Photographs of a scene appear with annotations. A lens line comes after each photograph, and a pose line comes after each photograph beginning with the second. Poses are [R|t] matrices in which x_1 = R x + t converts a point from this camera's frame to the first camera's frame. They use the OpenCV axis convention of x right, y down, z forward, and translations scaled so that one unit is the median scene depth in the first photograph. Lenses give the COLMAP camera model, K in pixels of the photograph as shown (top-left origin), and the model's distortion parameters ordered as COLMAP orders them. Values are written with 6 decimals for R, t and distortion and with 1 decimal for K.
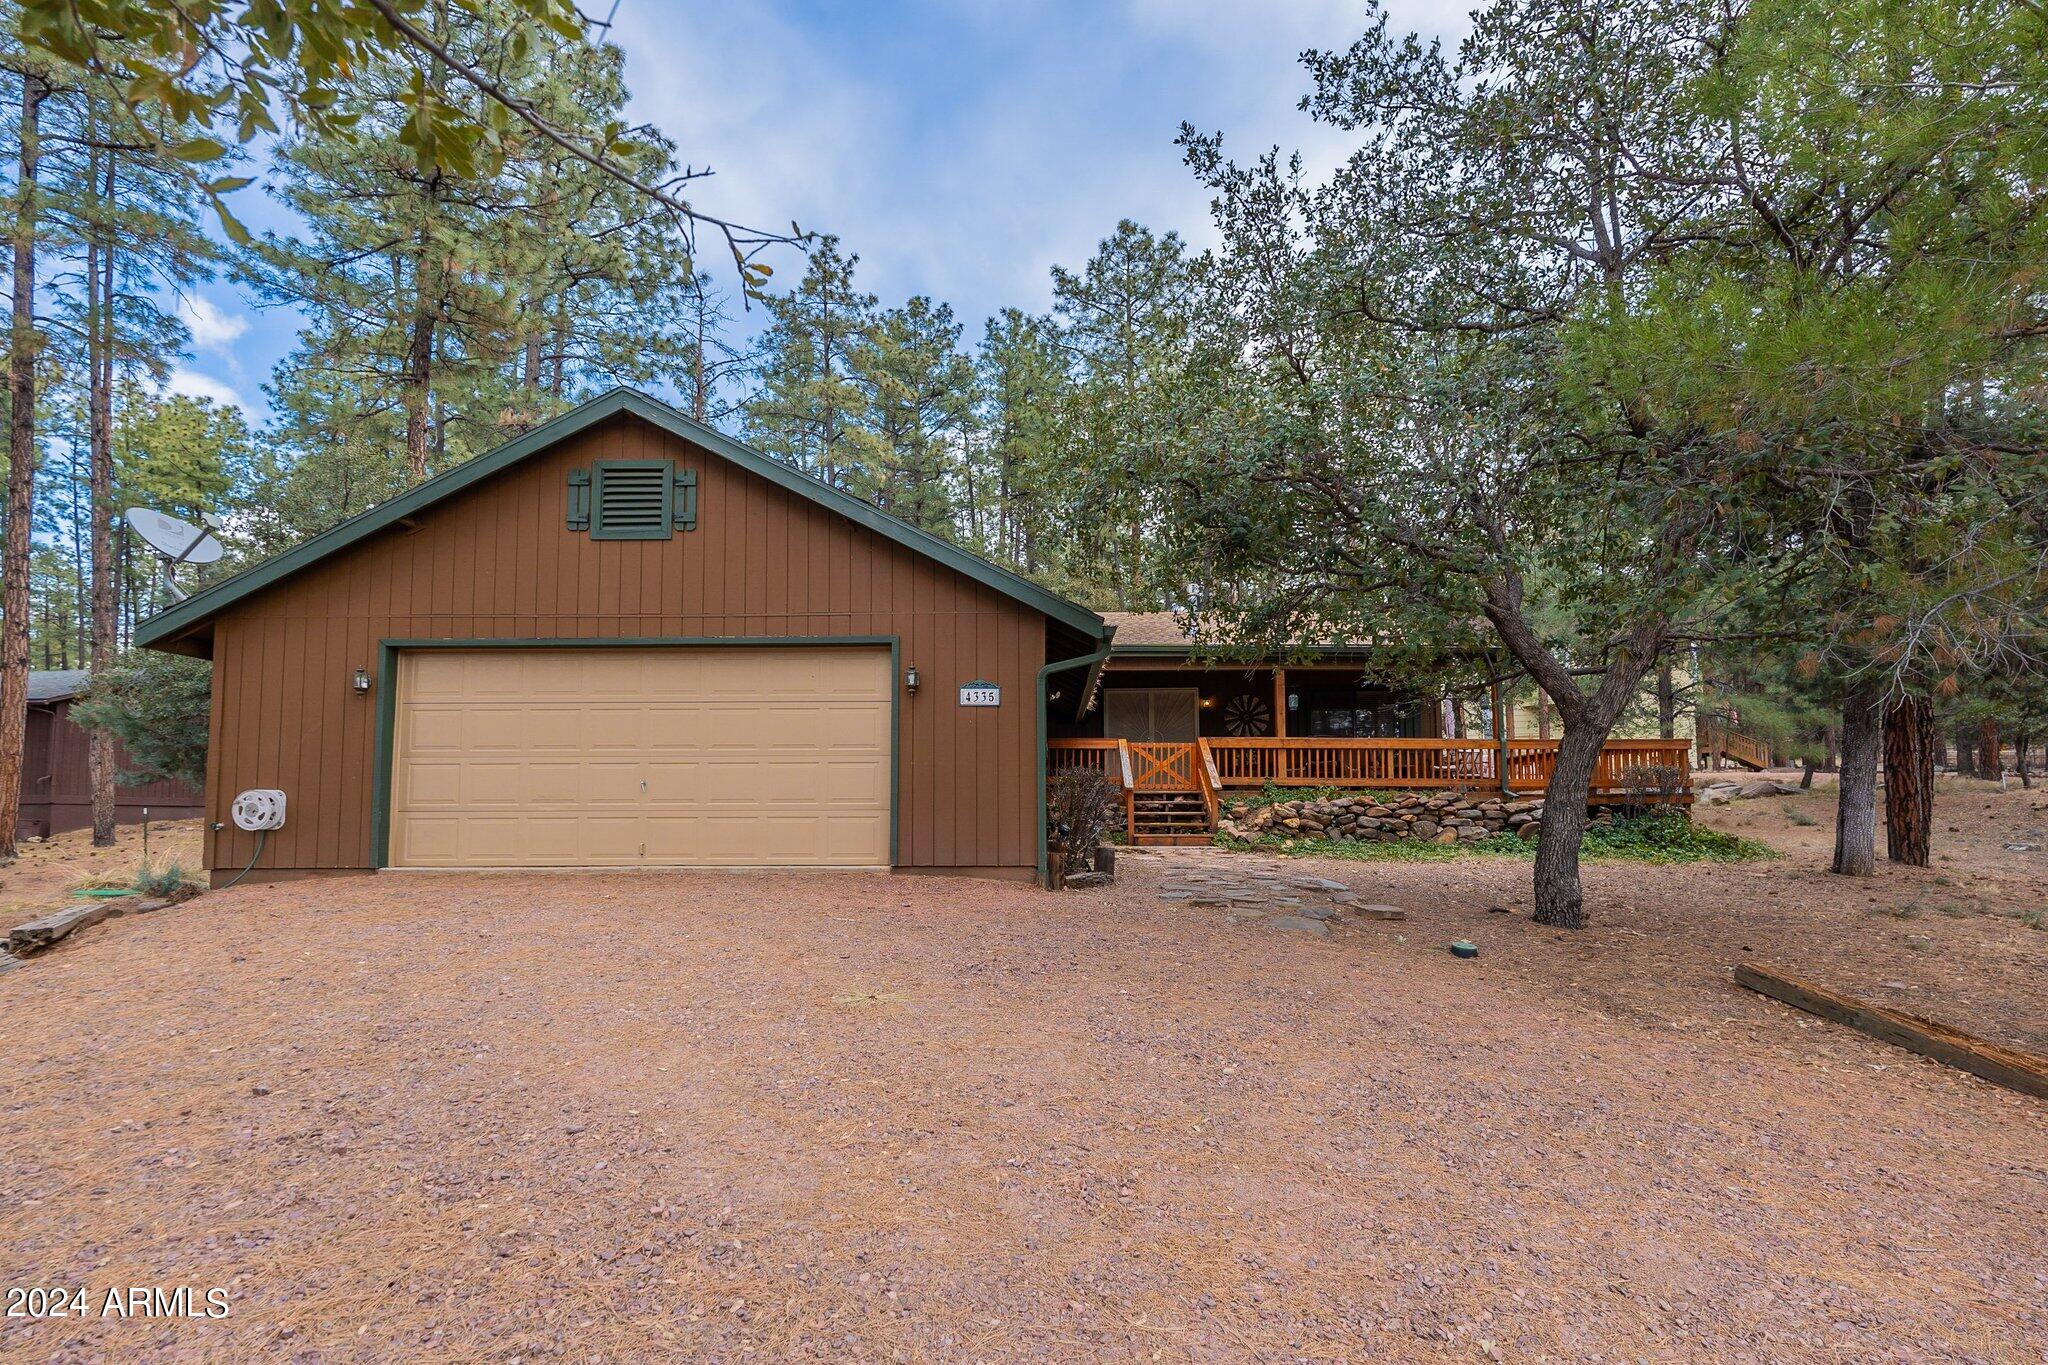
lens RADIAL K [[978.7, 0, 1042.9], [0, 978.7, 740.6], [0, 0, 1]] dist [0.000623, 0.000278]
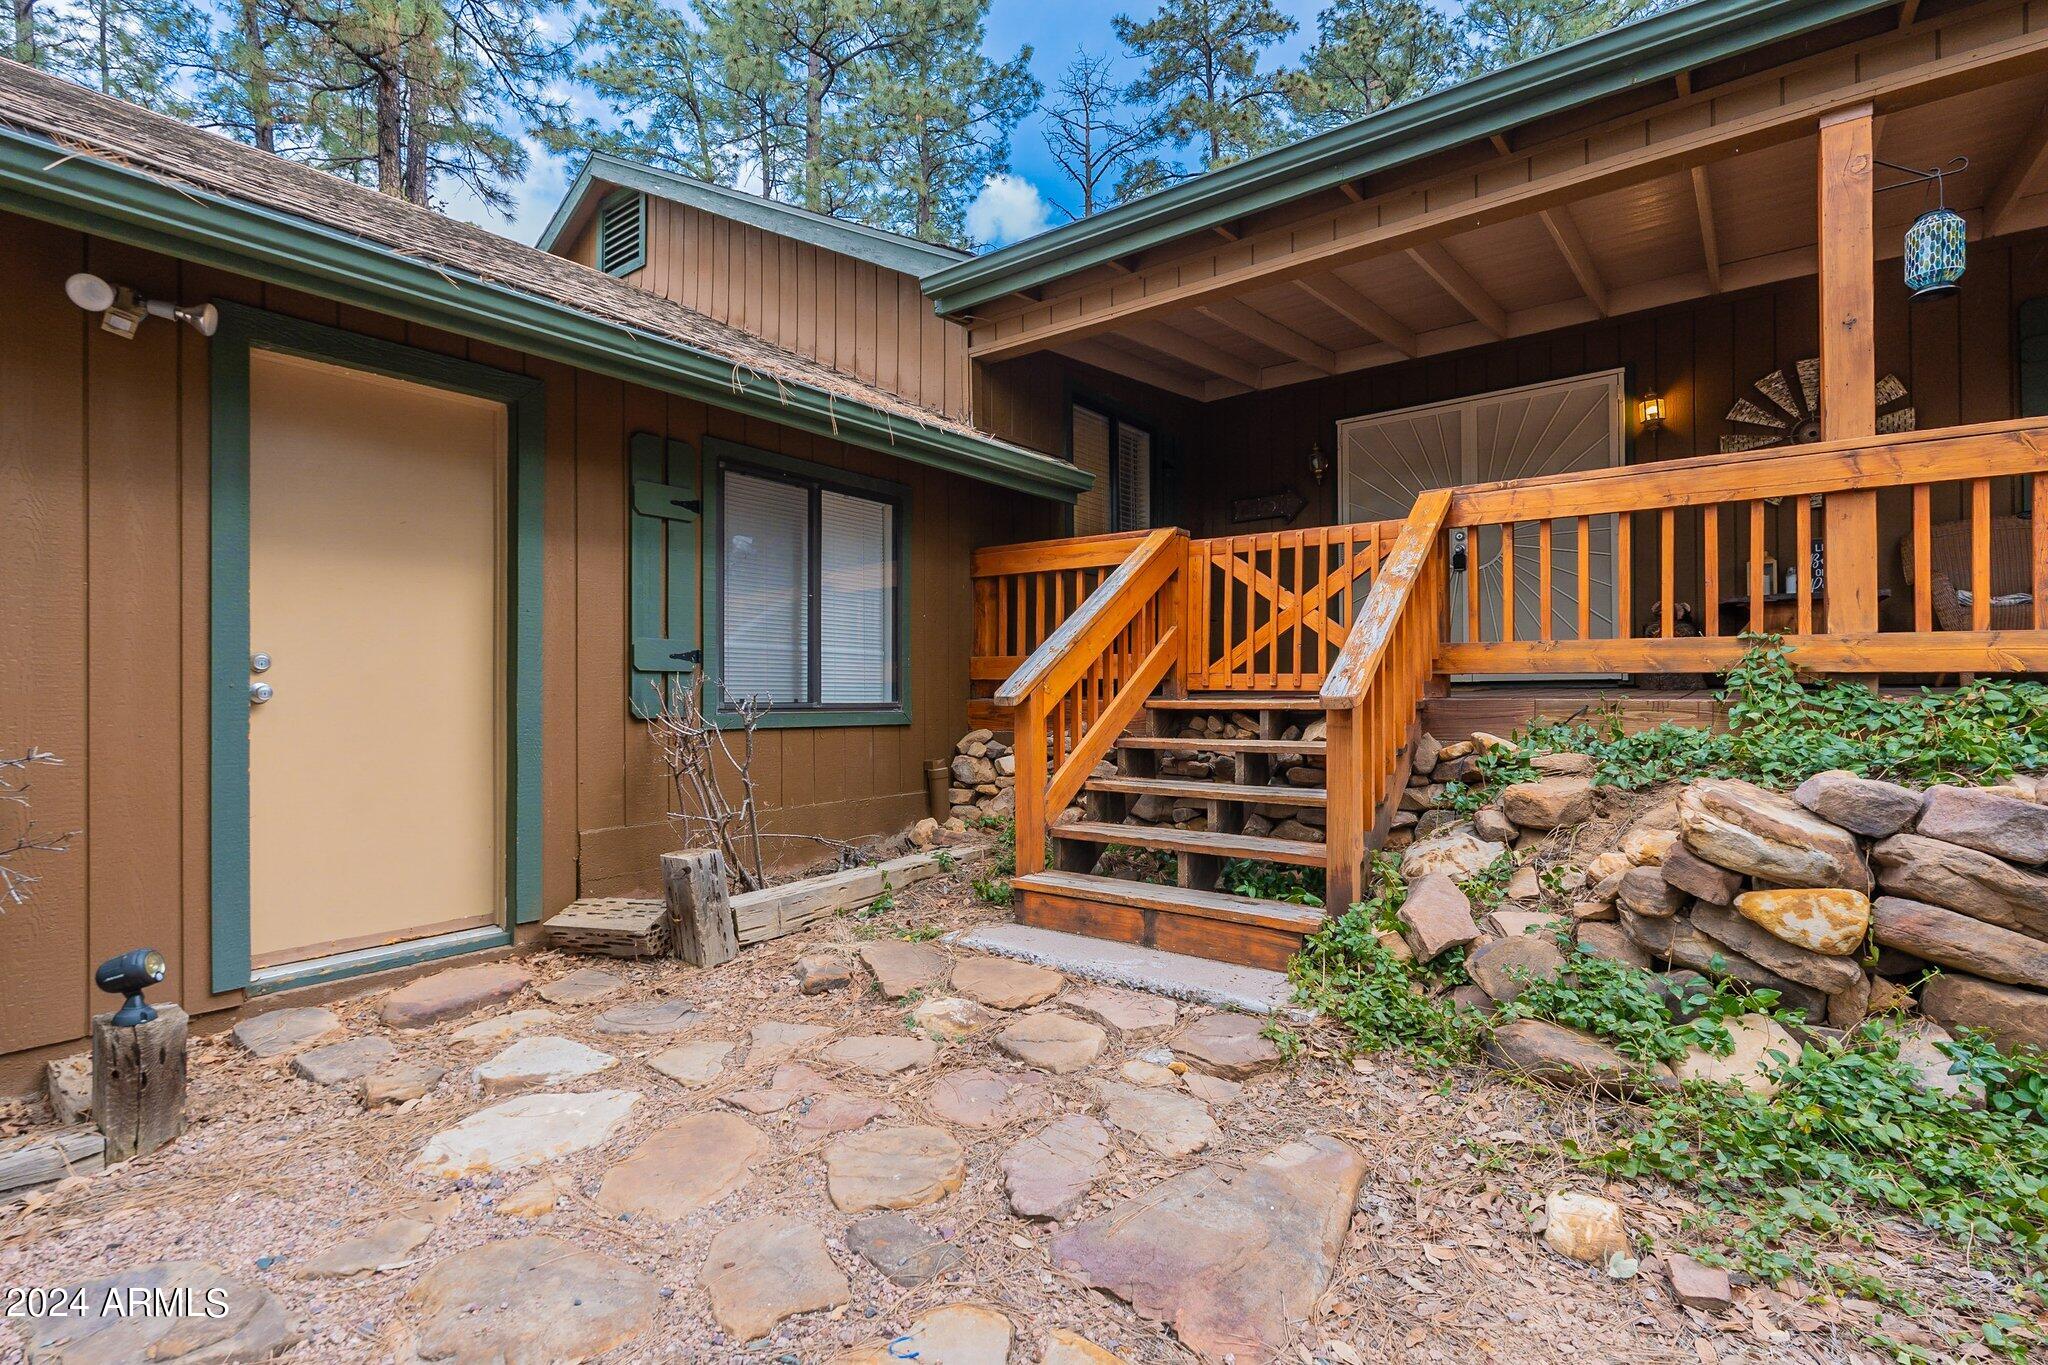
lens RADIAL K [[947.7, 0, 1024.0], [0, 947.7, 682.5], [0, 0, 1]] dist [0.000051, 0.000309]
pose [[0.794362, -0.006658, -0.607408, 0.248067], [0.049182, 0.997362, 0.053388, 0.031031], [0.605450, -0.072283, 0.792594, 0.802705]]
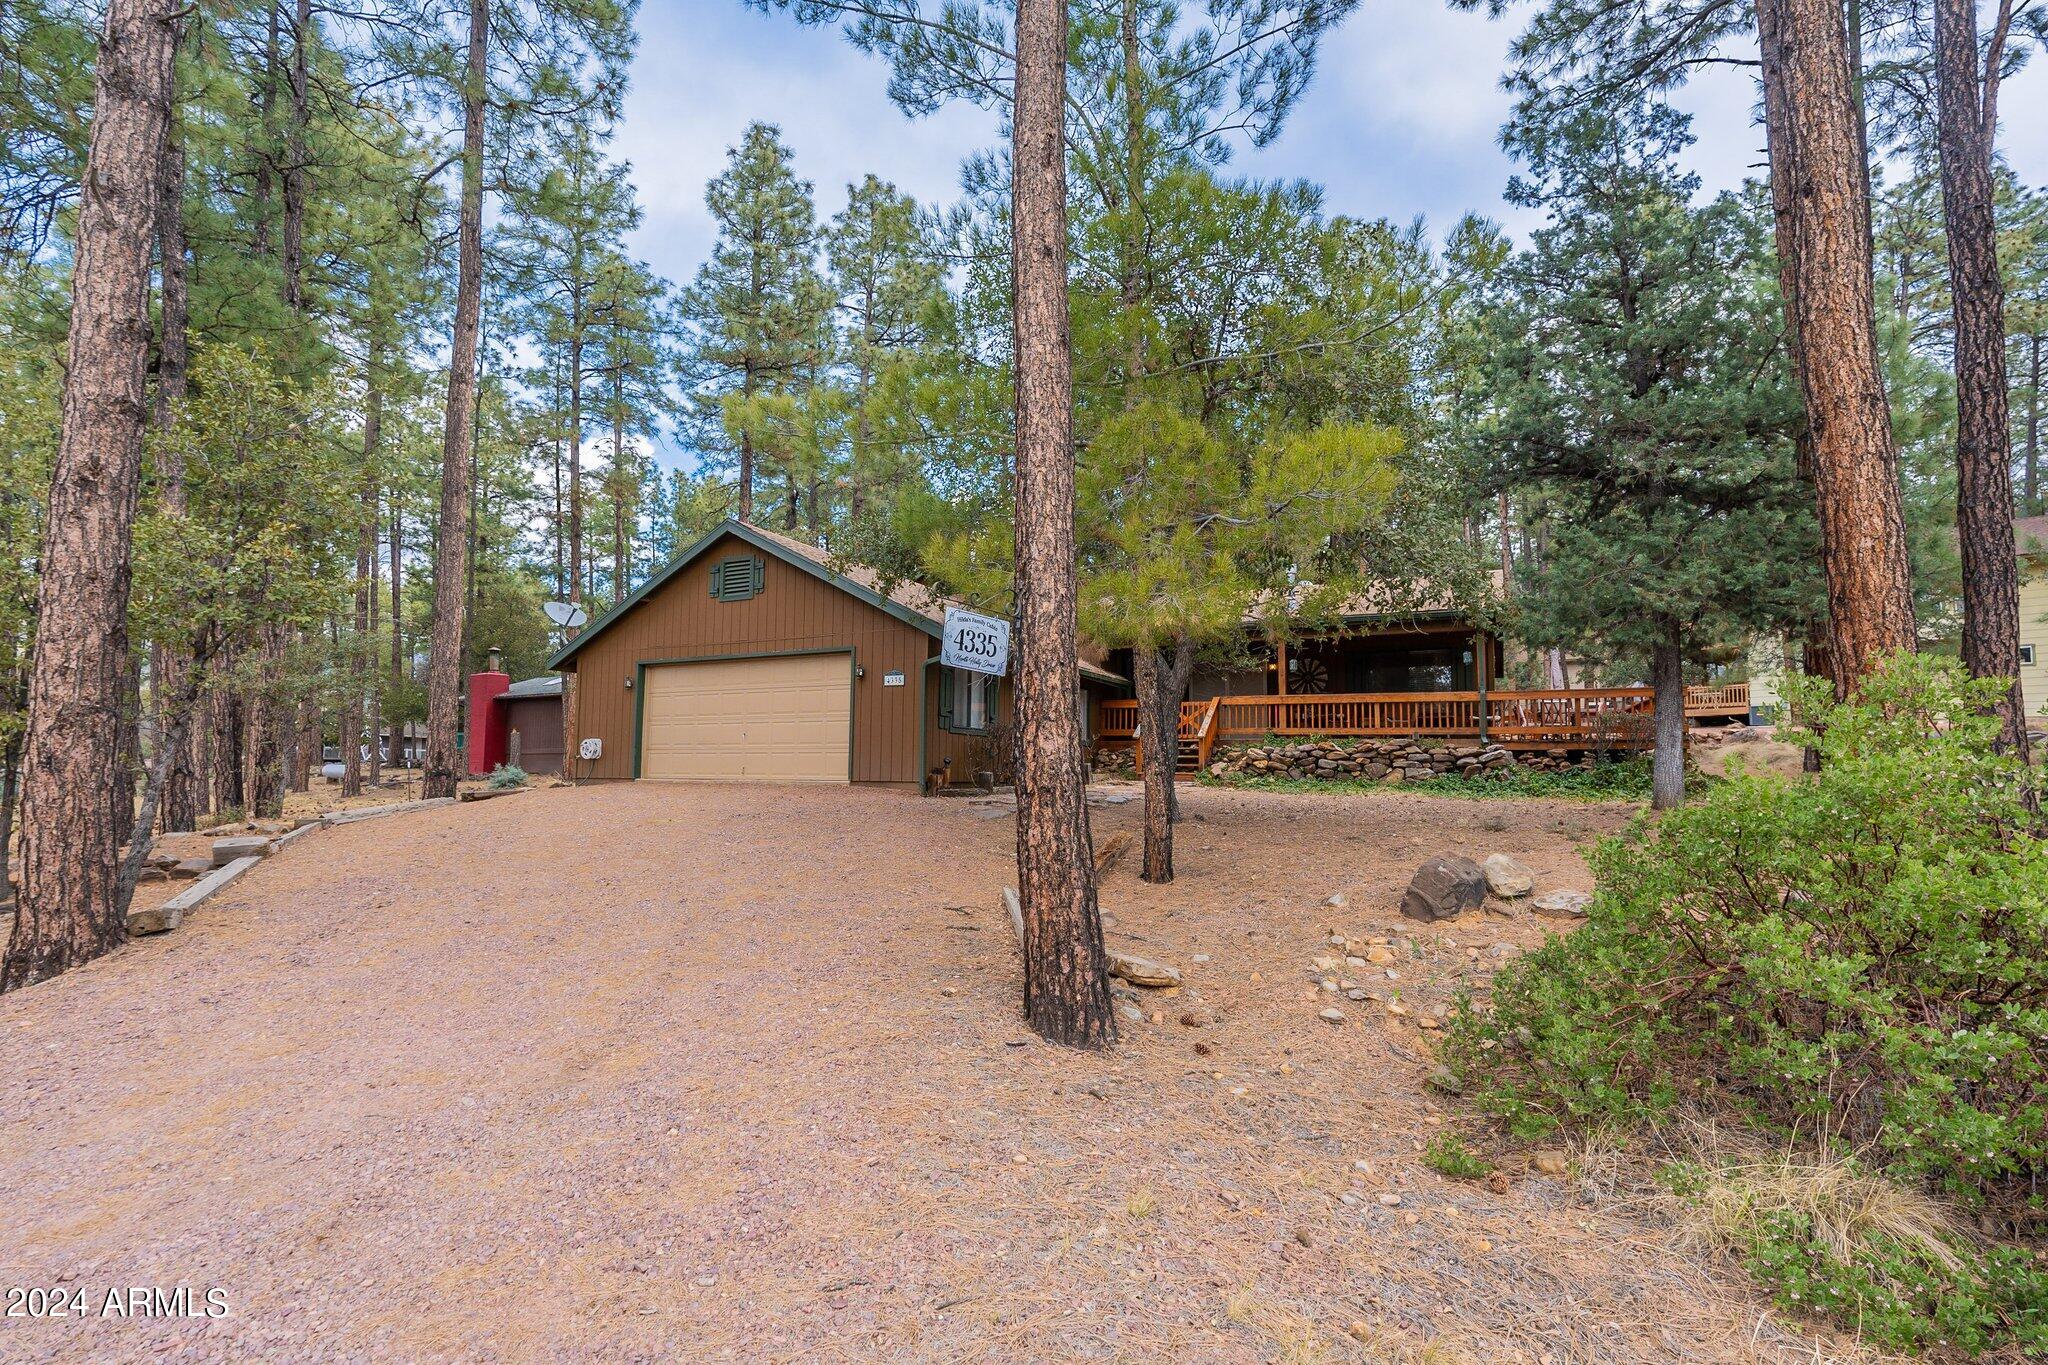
lens RADIAL K [[947.7, 0, 1024.0], [0, 947.7, 682.5], [0, 0, 1]] dist [0.000051, 0.000309]
pose [[0.898228, -0.032133, -0.438354, 0.517154], [0.023914, 0.999420, -0.024260, 0.002197], [0.438879, 0.011308, 0.898475, -0.217436]]
